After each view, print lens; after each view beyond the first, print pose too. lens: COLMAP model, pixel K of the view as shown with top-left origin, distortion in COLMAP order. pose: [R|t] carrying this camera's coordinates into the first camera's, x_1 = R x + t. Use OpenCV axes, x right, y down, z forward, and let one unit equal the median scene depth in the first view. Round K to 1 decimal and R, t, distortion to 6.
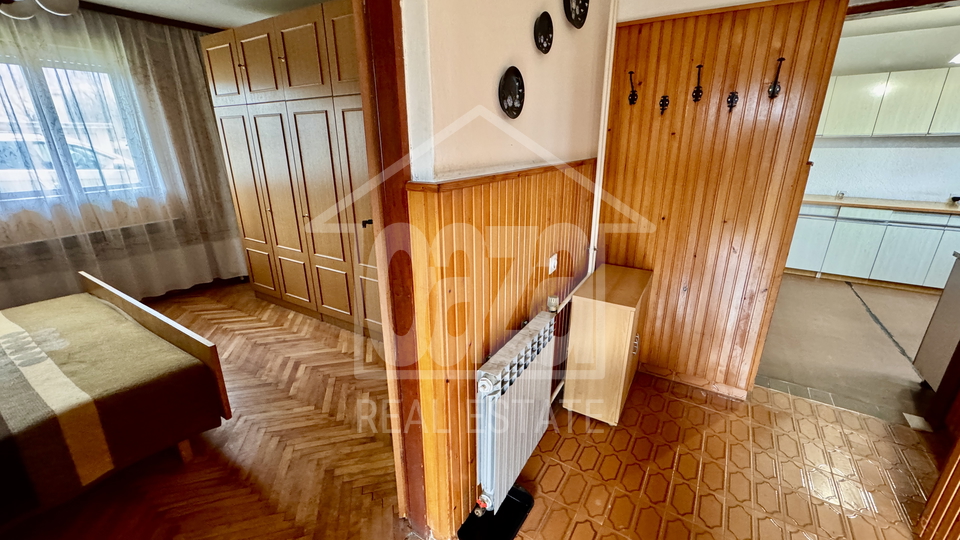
lens RADIAL K [[384.5, 0, 482.1], [0, 384.5, 270.9], [0, 0, 1]] dist [-0.006661, 0.001206]
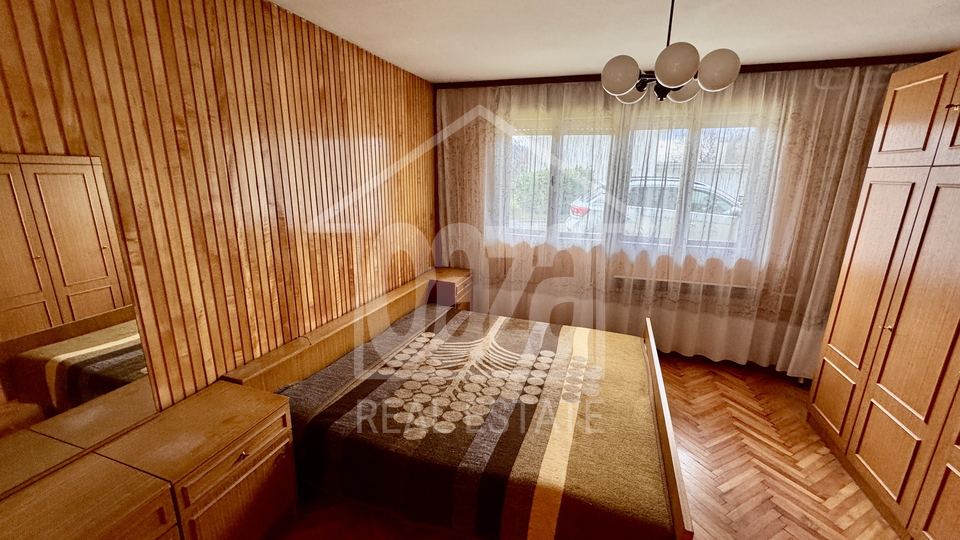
lens RADIAL K [[384.5, 0, 481.4], [0, 384.5, 266.5], [0, 0, 1]] dist [-0.006661, 0.001206]
pose [[0.223077, 0.250098, -0.942172, -0.141682], [-0.326232, 0.929949, 0.169611, -0.137785], [0.918591, 0.269530, 0.289040, 0.181218]]
